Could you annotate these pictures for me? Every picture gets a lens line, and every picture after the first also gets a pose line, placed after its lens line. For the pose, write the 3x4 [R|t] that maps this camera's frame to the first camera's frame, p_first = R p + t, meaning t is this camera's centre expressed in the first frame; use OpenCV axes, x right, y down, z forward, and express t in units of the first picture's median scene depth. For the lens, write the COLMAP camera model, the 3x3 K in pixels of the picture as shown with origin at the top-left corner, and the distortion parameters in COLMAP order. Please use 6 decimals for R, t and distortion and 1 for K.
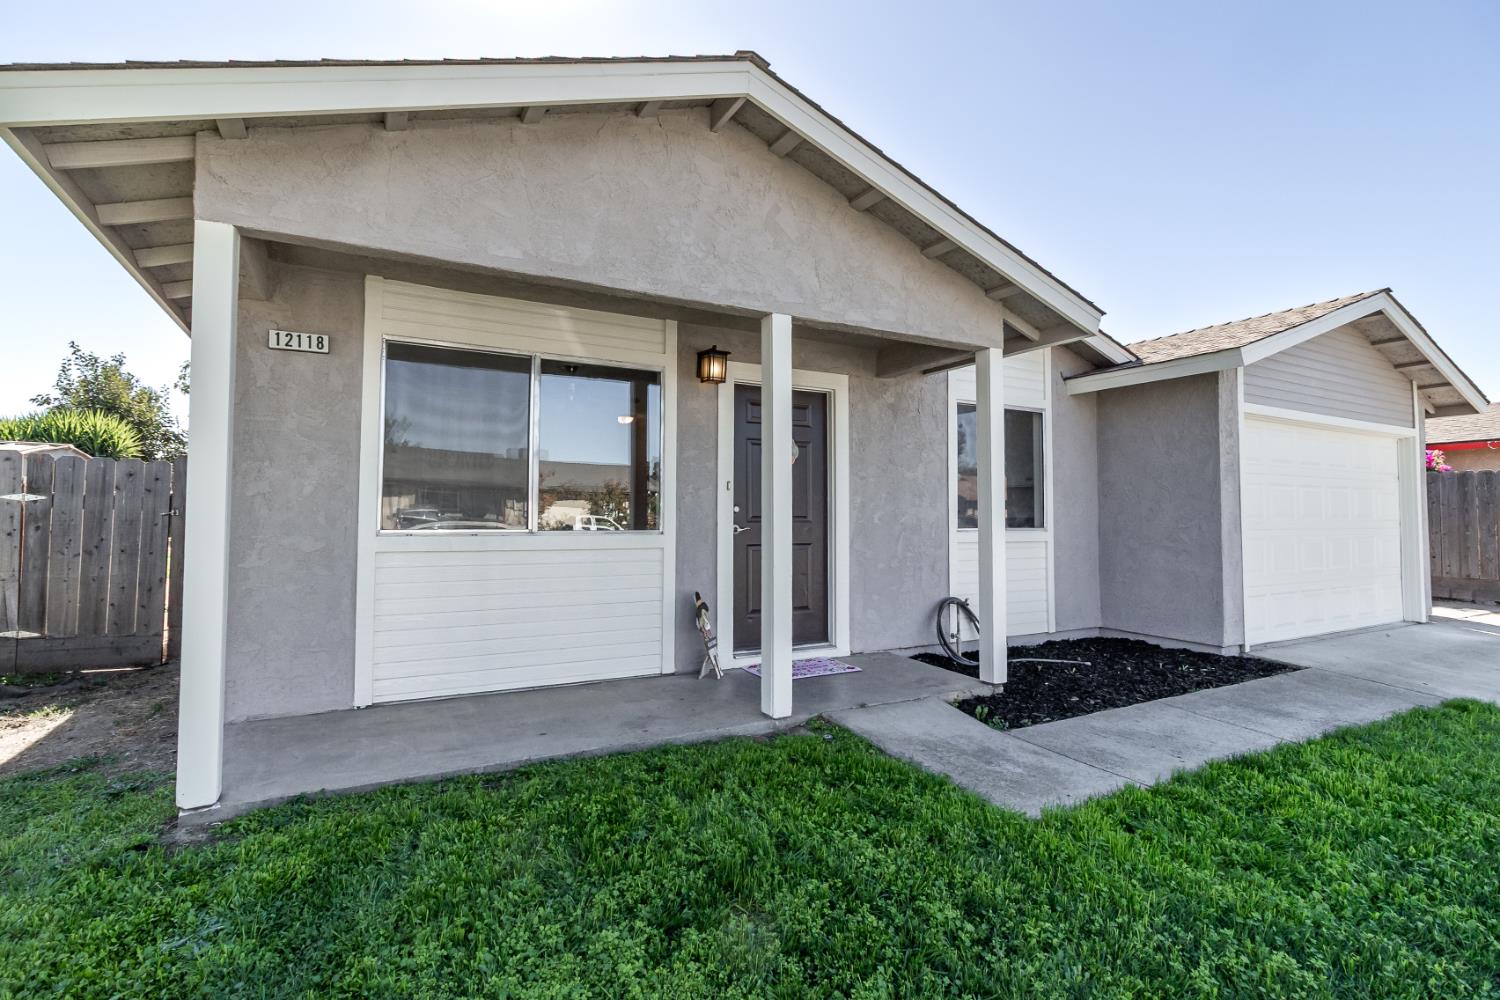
lens RADIAL K [[701.0, 0, 774.4], [0, 701.0, 488.3], [0, 0, 1]] dist [0.005596, -0.001666]
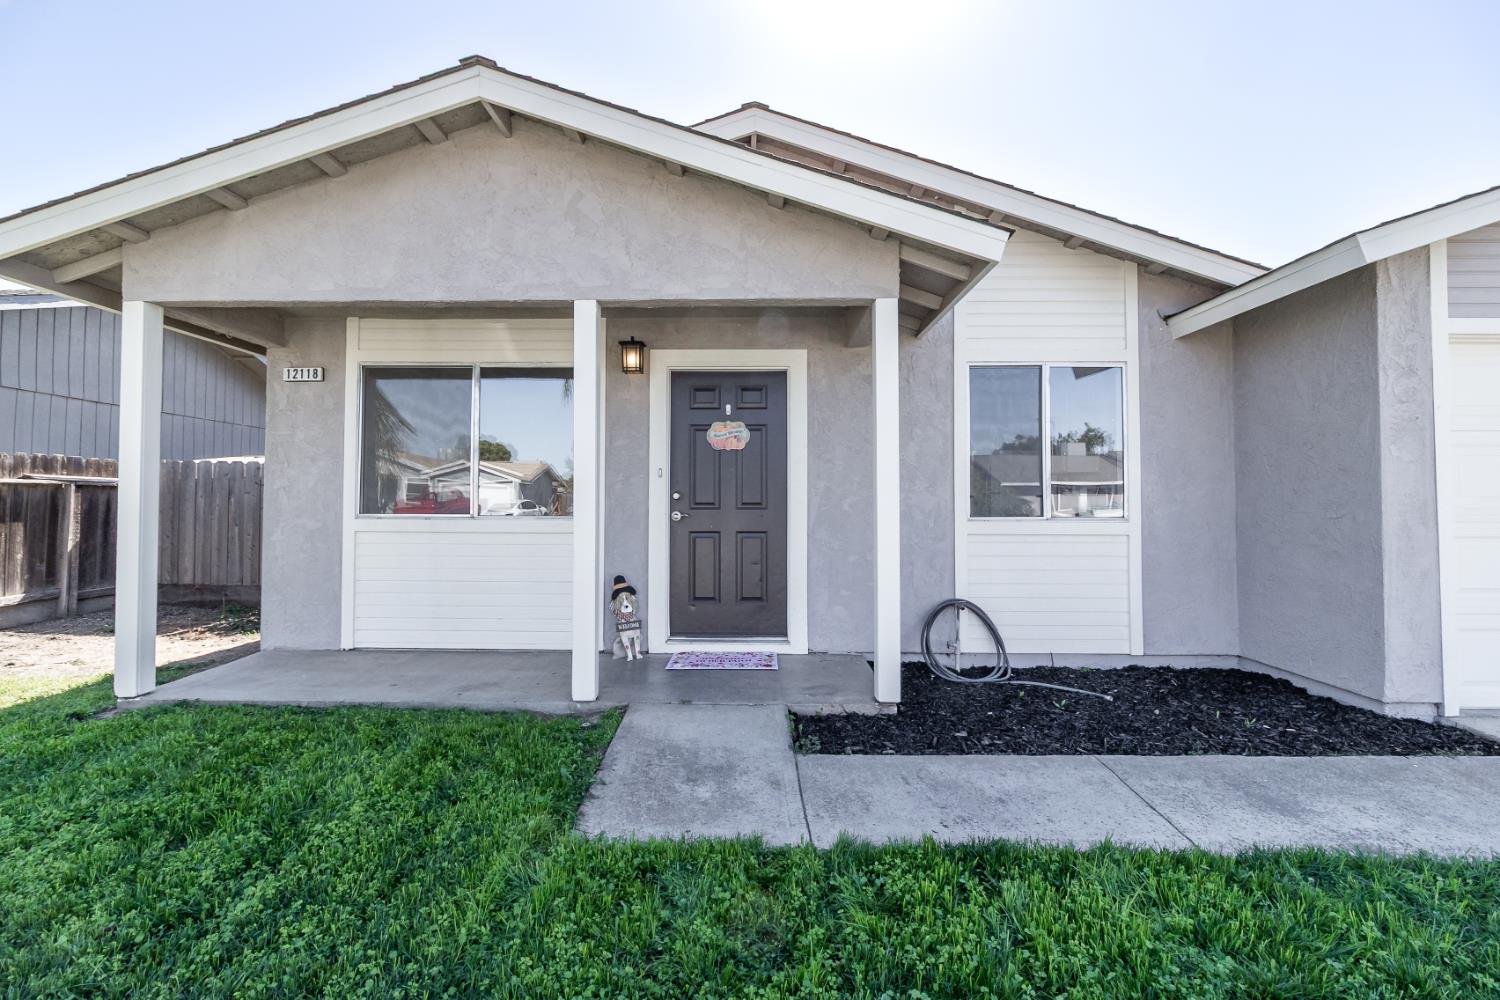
lens RADIAL K [[701.0, 0, 798.2], [0, 701.0, 488.1], [0, 0, 1]] dist [0.005596, -0.001666]
pose [[0.870264, -0.015722, -0.492335, 0.622745], [0.021495, 0.999751, 0.006070, 0.017006], [0.492117, -0.015866, 0.870385, 0.222118]]
